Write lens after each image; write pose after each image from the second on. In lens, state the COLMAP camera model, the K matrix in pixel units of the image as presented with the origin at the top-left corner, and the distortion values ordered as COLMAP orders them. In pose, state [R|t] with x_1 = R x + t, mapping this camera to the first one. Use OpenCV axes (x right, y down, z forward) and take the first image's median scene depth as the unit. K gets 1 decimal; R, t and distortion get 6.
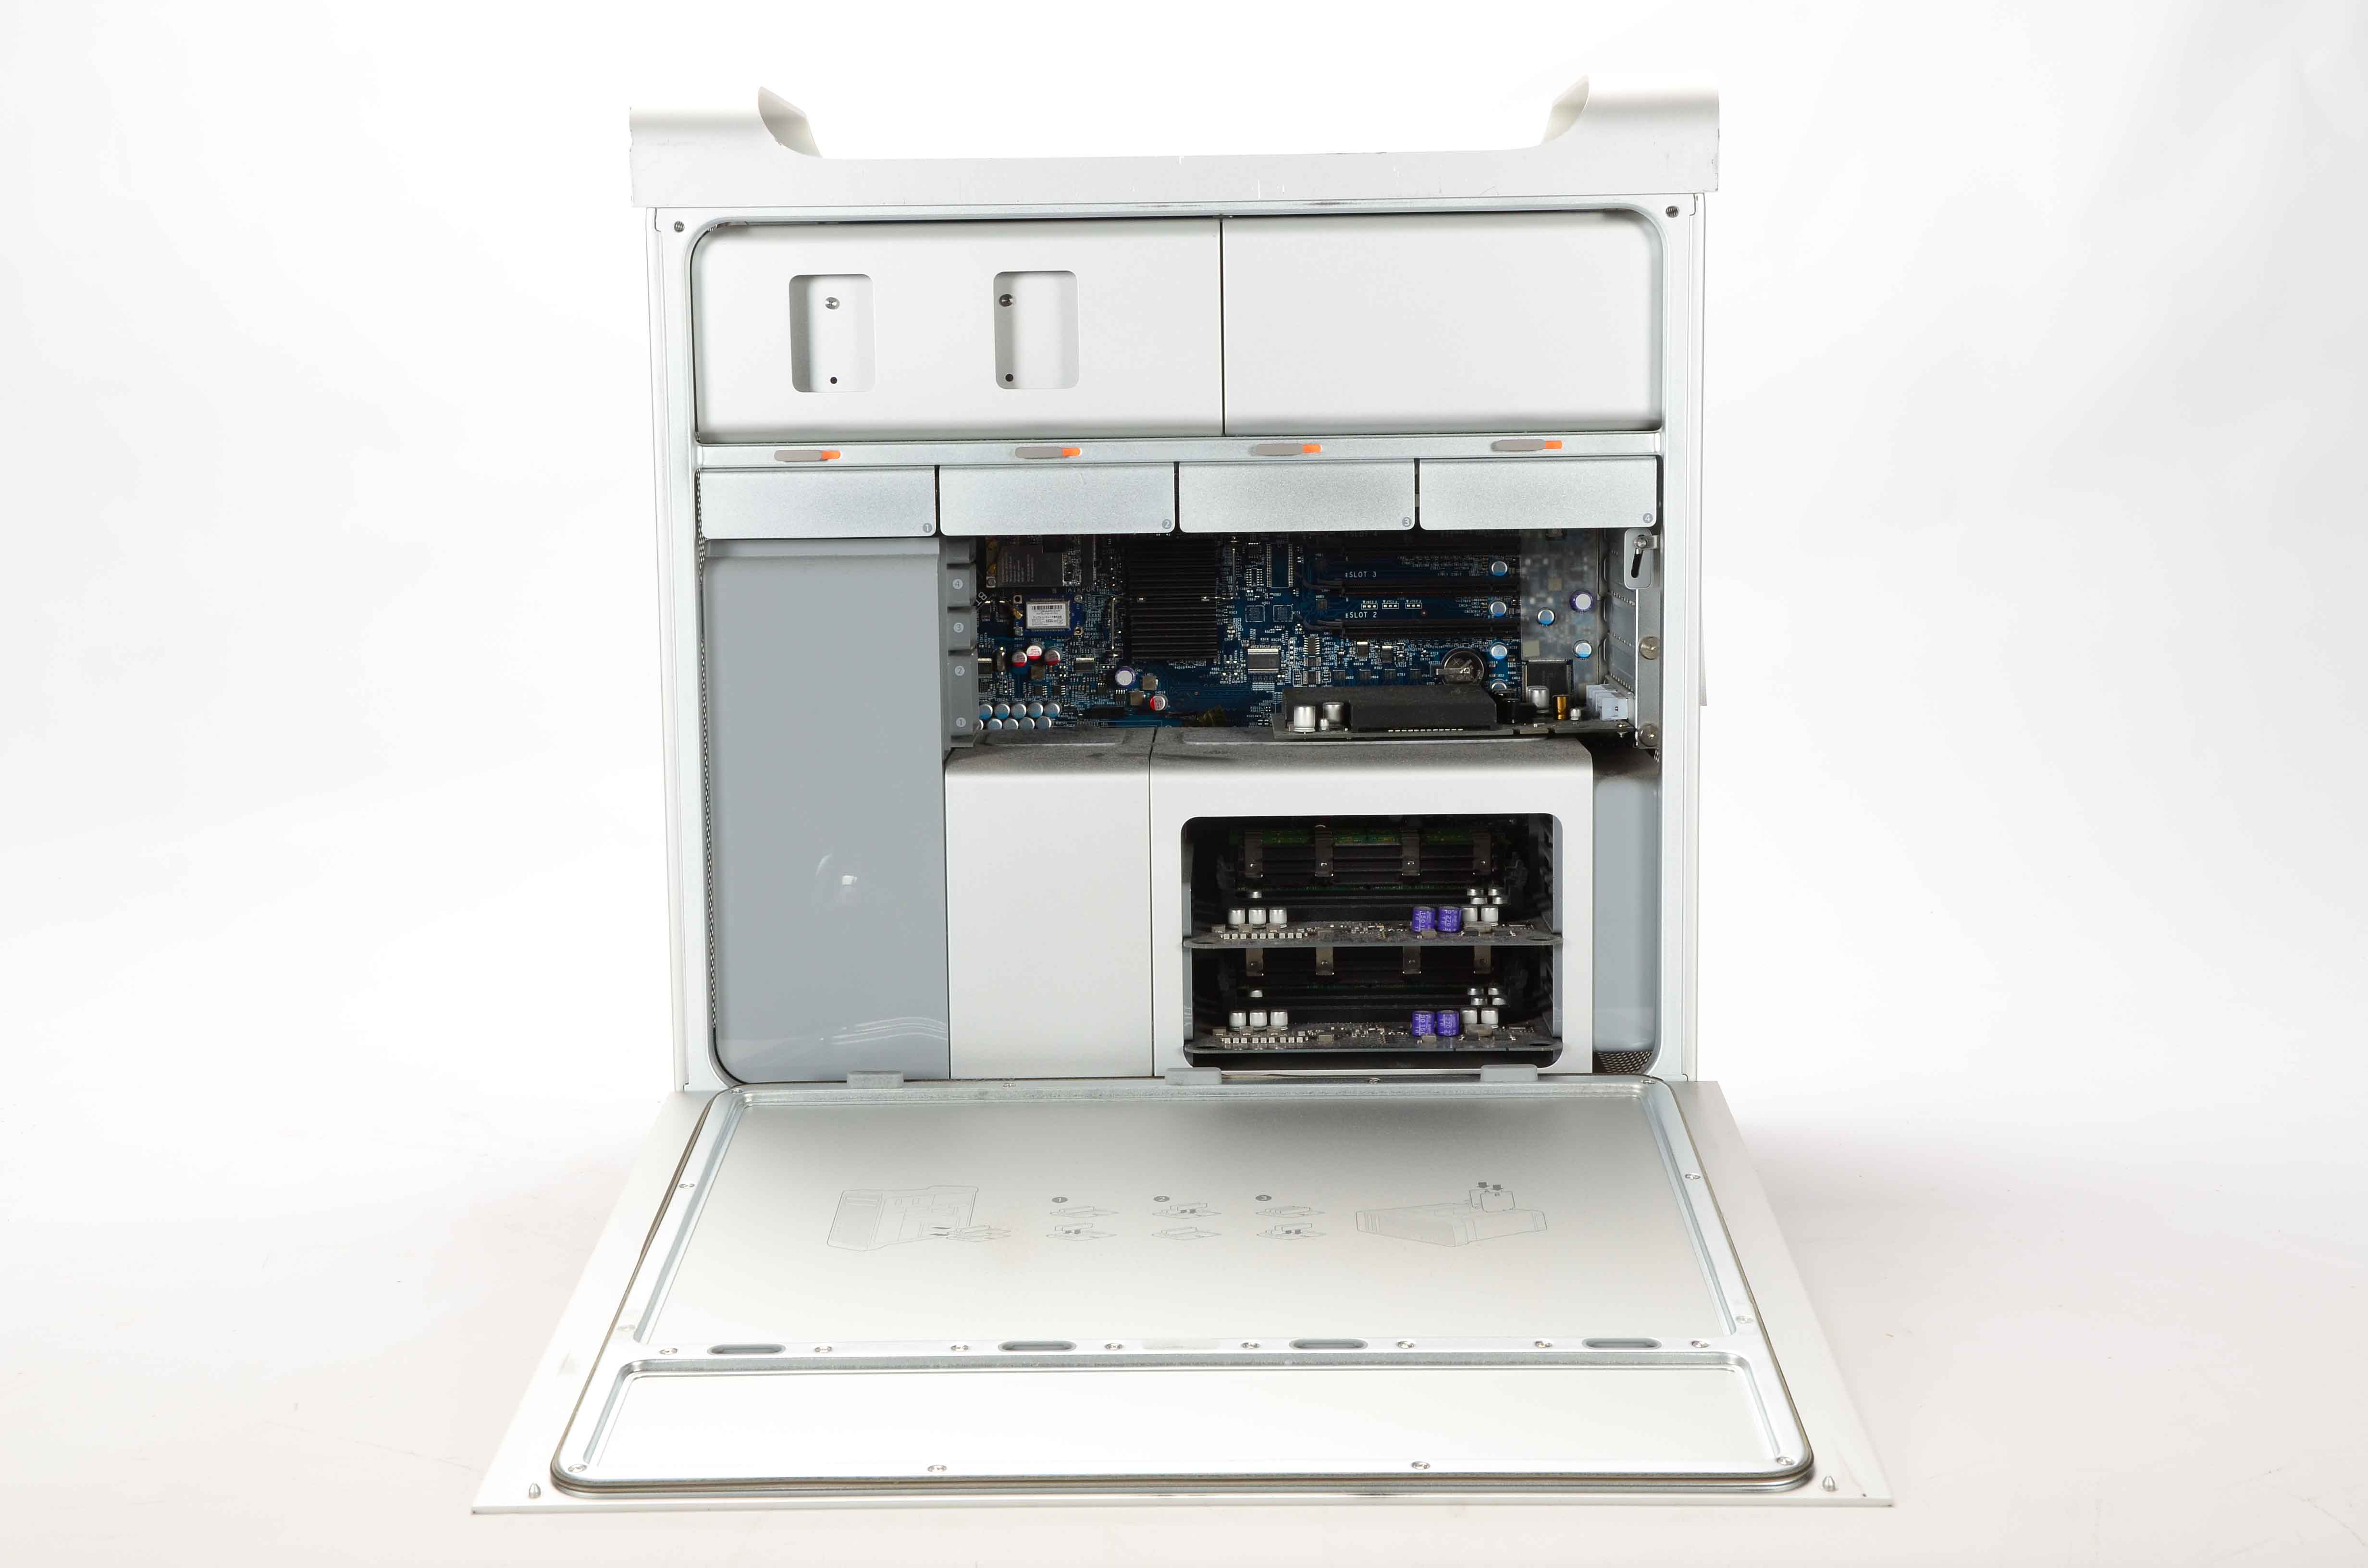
lens RADIAL K [[3485.5, 0, 1183.0], [0, 3485.5, 785.7], [0, 0, 1]] dist [0.016312, 0.000000]
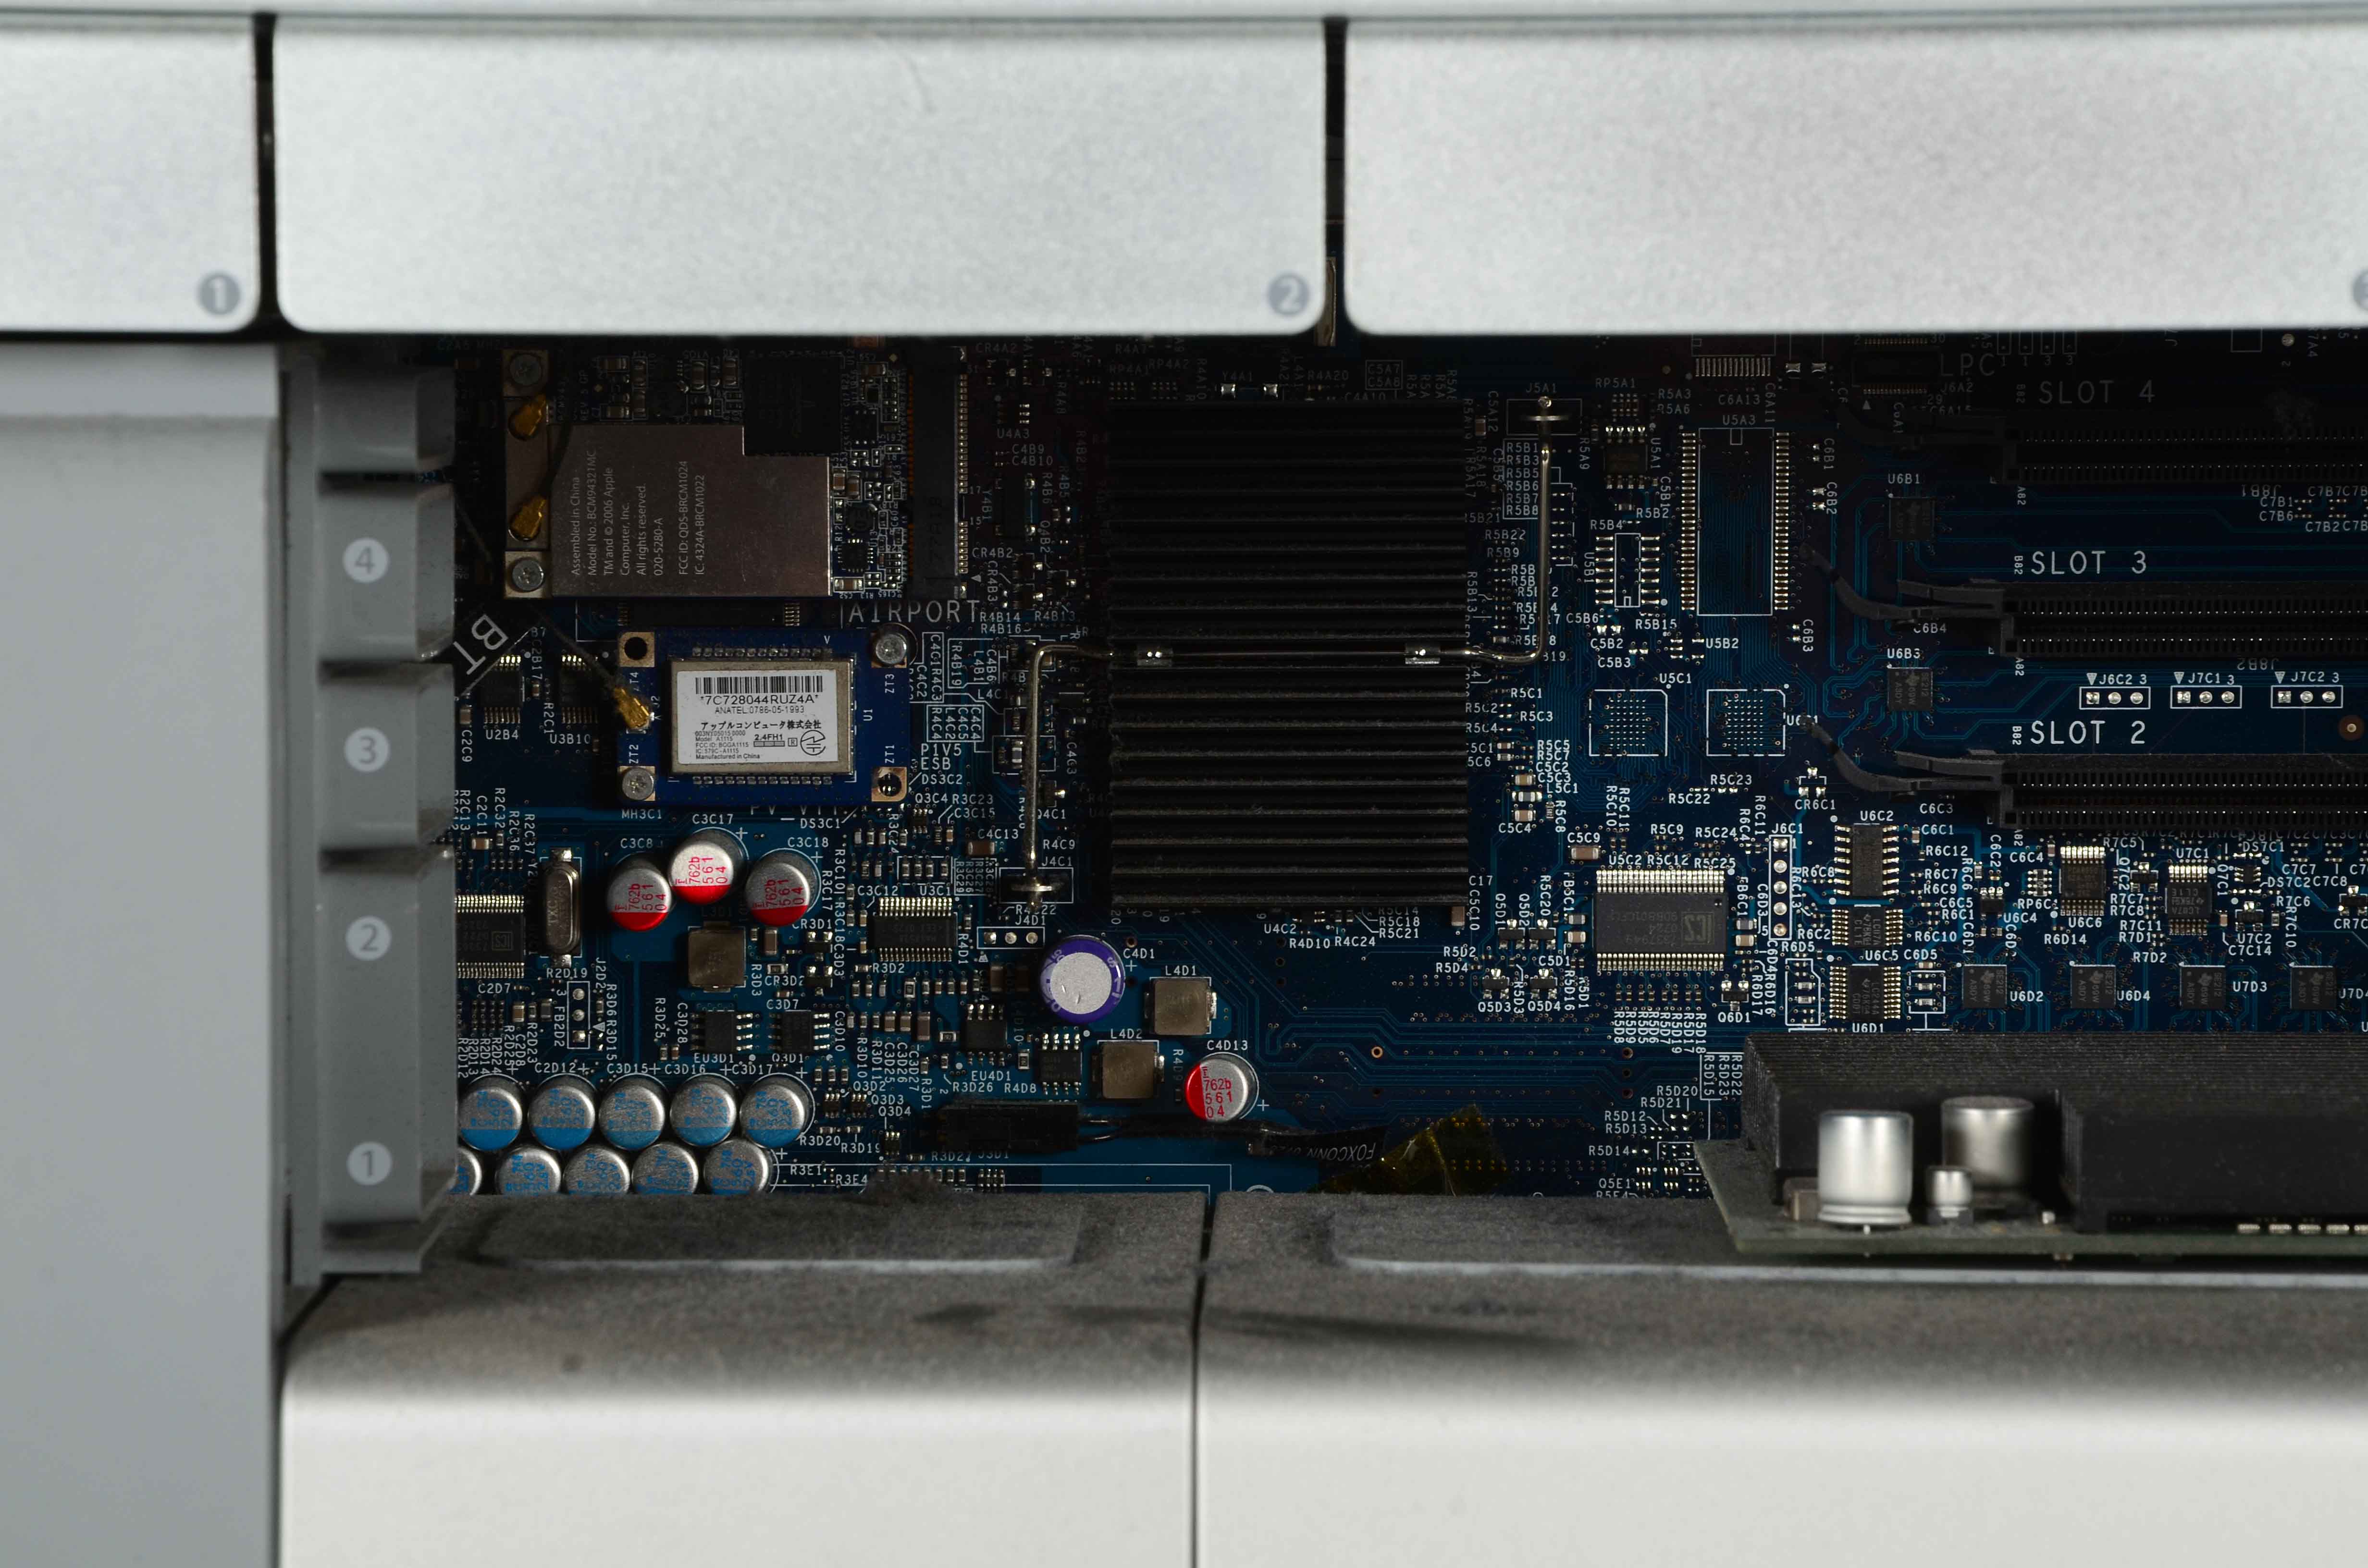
lens RADIAL K [[11516.1, 0, 1184.3], [0, 11516.1, 782.4], [0, 0, 1]] dist [1.500524, 0.000000]
pose [[0.999910, 0.012792, -0.004134, -0.006513], [-0.012987, 0.998596, -0.051346, -0.004216], [0.003471, 0.051395, 0.998672, 0.210008]]
